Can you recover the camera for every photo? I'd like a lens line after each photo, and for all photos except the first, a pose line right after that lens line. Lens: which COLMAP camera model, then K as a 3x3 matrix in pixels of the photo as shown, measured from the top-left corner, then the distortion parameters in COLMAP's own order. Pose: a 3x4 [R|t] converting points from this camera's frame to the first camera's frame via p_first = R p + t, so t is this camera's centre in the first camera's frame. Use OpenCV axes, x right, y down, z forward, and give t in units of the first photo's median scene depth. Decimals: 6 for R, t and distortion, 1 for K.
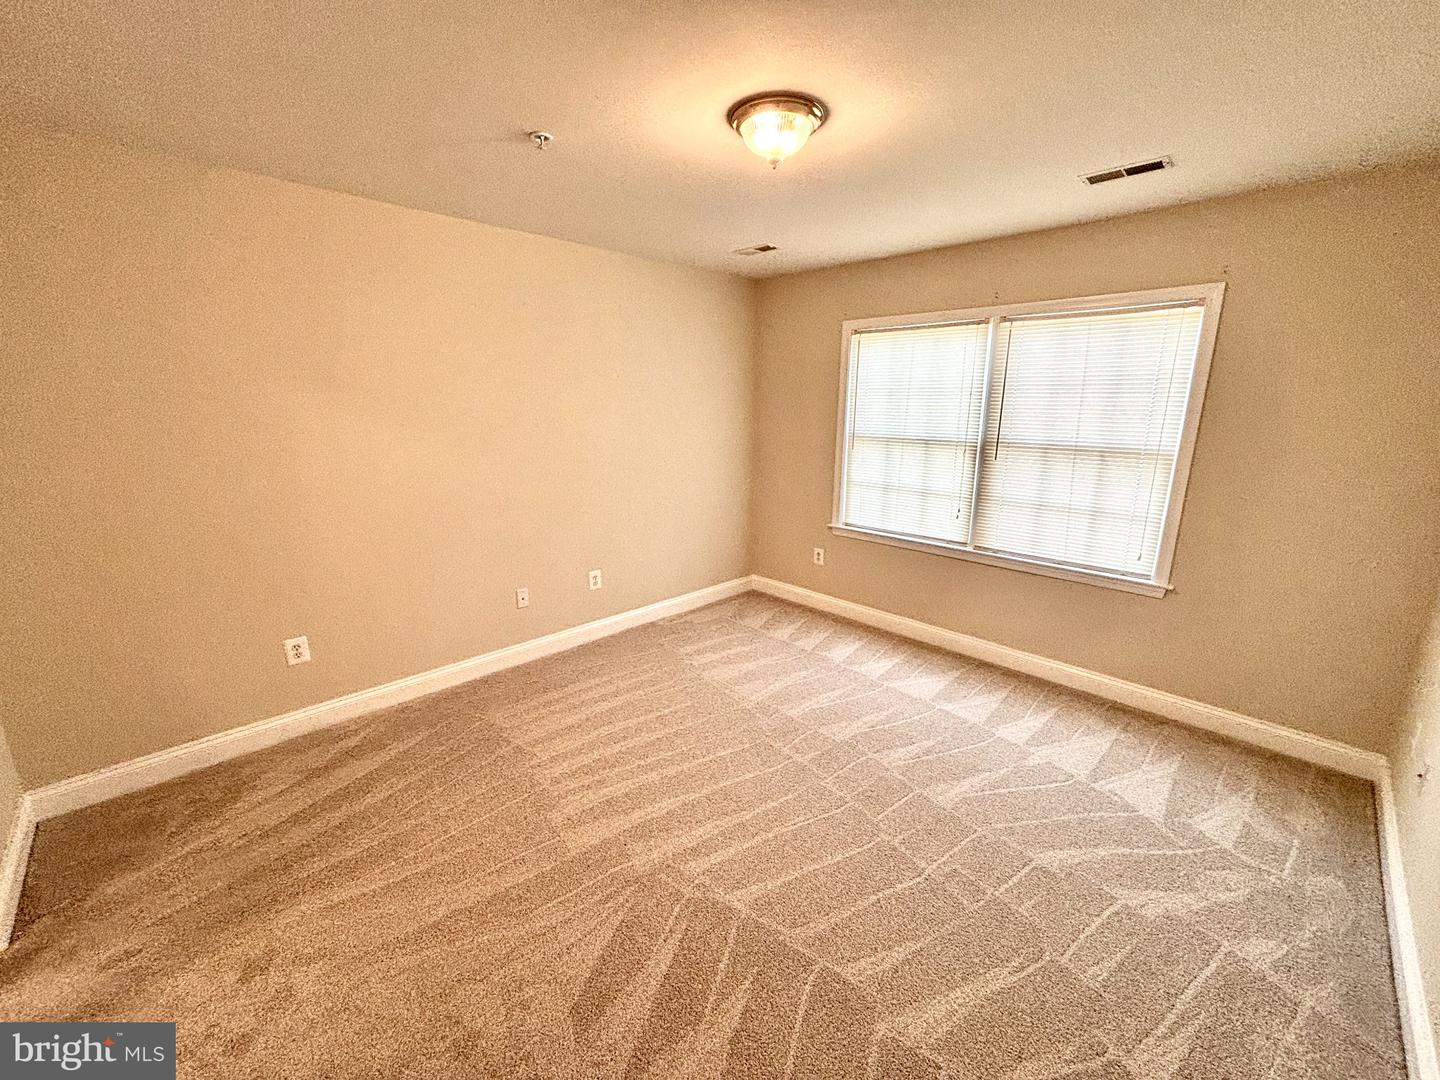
lens RADIAL K [[580.5, 0, 720.0], [0, 580.5, 540.0], [0, 0, 1]] dist [0.002902, 0.000328]
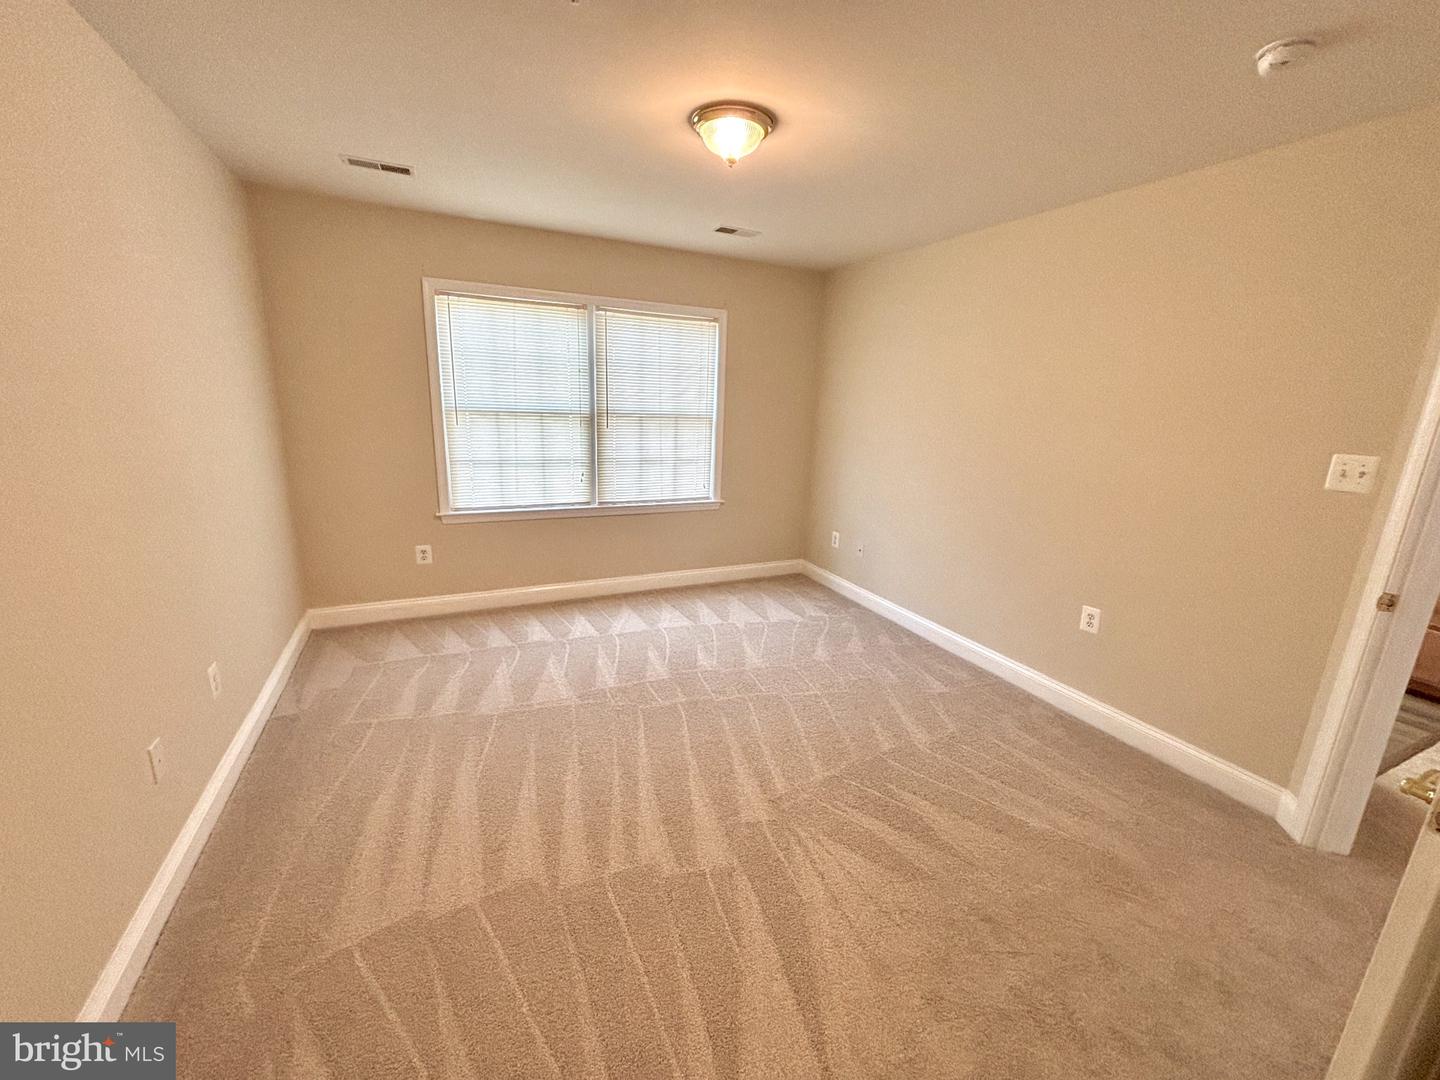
lens RADIAL K [[580.5, 0, 720.0], [0, 580.5, 540.0], [0, 0, 1]] dist [0.002902, 0.000328]
pose [[0.329897, -0.222750, 0.917361, -0.592573], [0.188273, 0.967765, 0.167283, -0.067913], [-0.925052, 0.117528, 0.361200, 0.372089]]
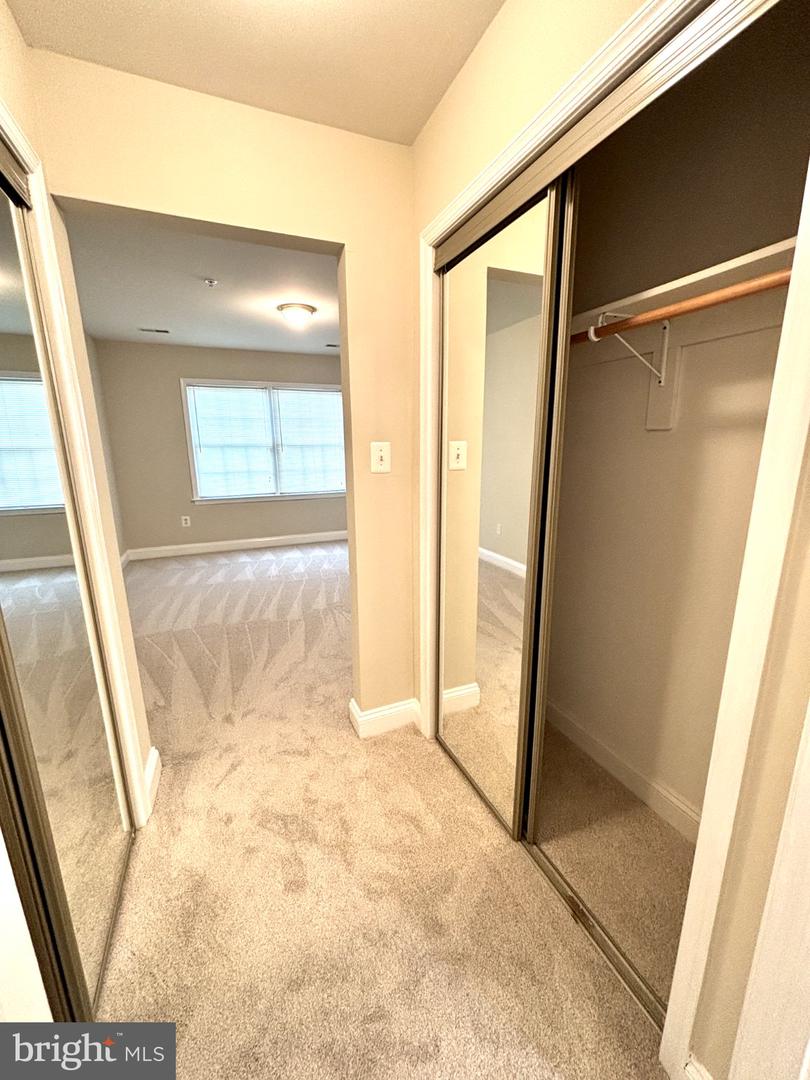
lens RADIAL K [[429.8, 0, 405.0], [0, 429.8, 540.0], [0, 0, 1]] dist [0.003231, 0.000163]
pose [[0.365886, -0.214204, 0.905673, -0.904240], [0.231207, 0.963564, 0.134490, 0.074857], [-0.901482, 0.160190, 0.402080, -0.032029]]
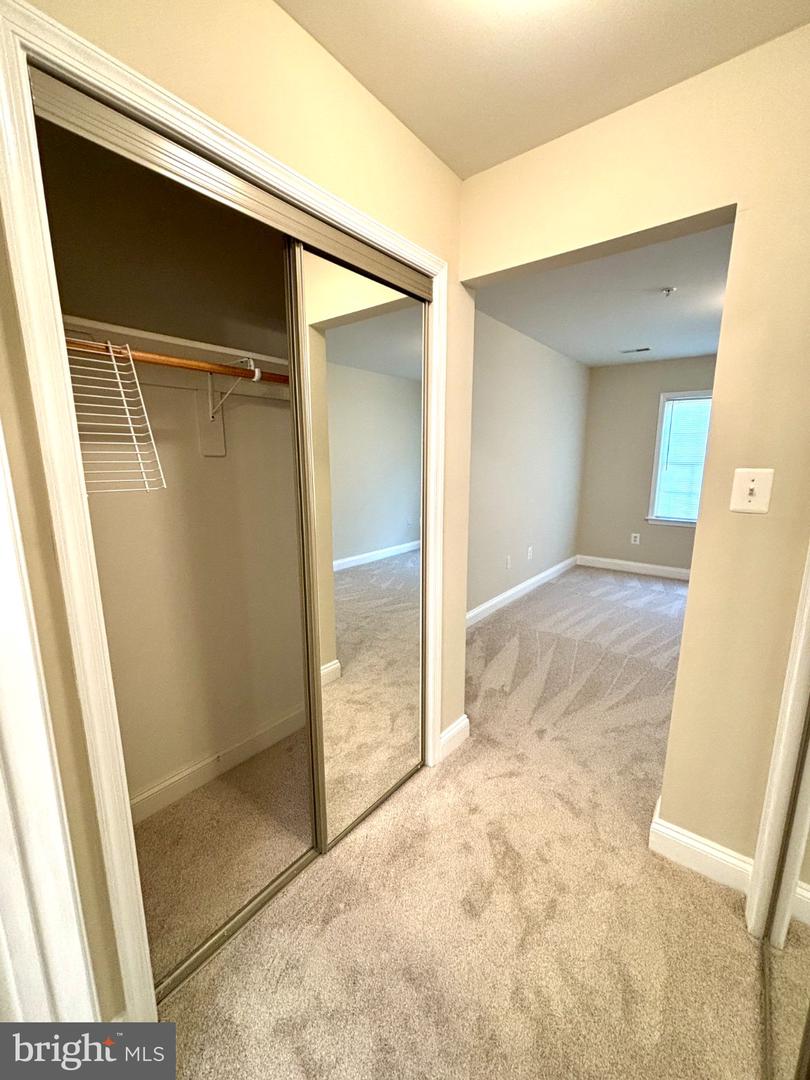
lens RADIAL K [[439.2, 0, 419.1], [0, 439.2, 541.2], [0, 0, 1]] dist [-0.000283, 0.005090]
pose [[0.989756, -0.027993, 0.140001, -0.749642], [0.034976, 0.998251, -0.047669, 0.092245], [-0.138422, 0.052077, 0.989003, -0.137043]]
